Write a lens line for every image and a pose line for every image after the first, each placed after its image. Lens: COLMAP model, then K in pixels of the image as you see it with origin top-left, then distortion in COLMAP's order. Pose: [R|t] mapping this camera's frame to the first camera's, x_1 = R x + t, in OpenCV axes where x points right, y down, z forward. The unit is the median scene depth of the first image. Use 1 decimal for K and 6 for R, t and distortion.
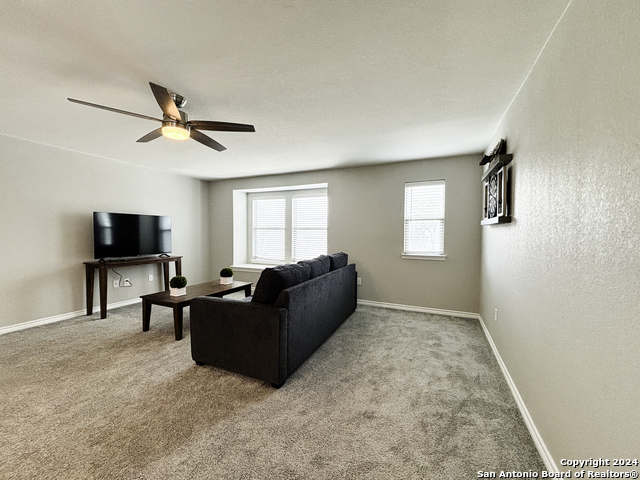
lens RADIAL K [[256.6, 0, 322.8], [0, 256.6, 241.6], [0, 0, 1]] dist [-0.000359, 0.000118]
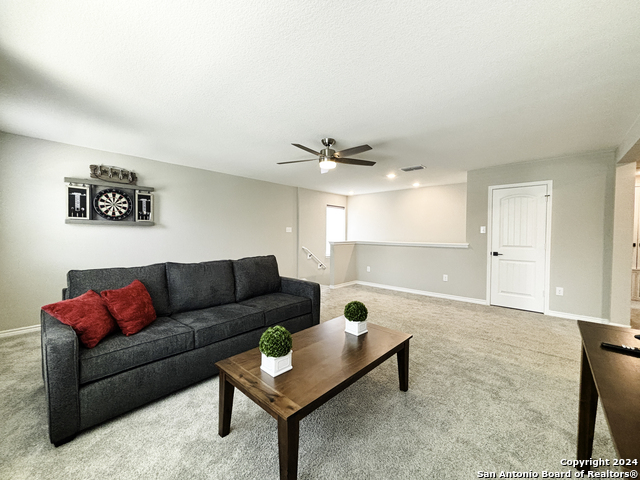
lens RADIAL K [[256.6, 0, 320.1], [0, 256.6, 237.8], [0, 0, 1]] dist [-0.000359, 0.000118]
pose [[-0.946808, -0.015357, 0.321433, -0.500372], [0.001113, 0.998698, 0.050994, -0.043516], [-0.321798, 0.048639, -0.945558, 1.203658]]
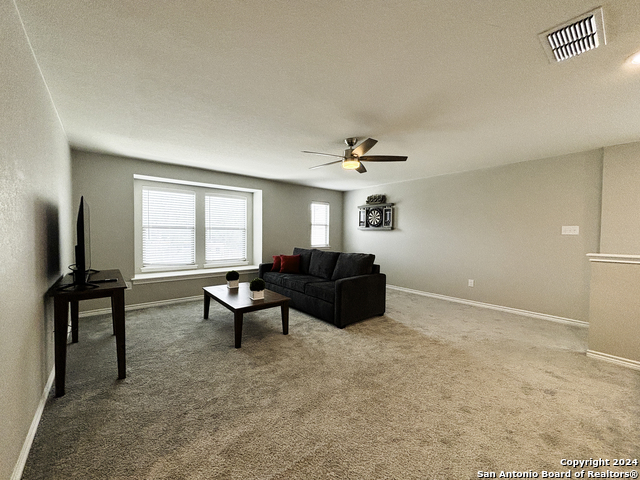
lens RADIAL K [[256.6, 0, 322.5], [0, 256.6, 237.4], [0, 0, 1]] dist [-0.000359, 0.000118]
pose [[0.442336, -0.014281, 0.896735, -0.970467], [0.022261, 0.999740, 0.004940, -0.015809], [-0.896573, 0.017777, 0.442539, 0.259132]]
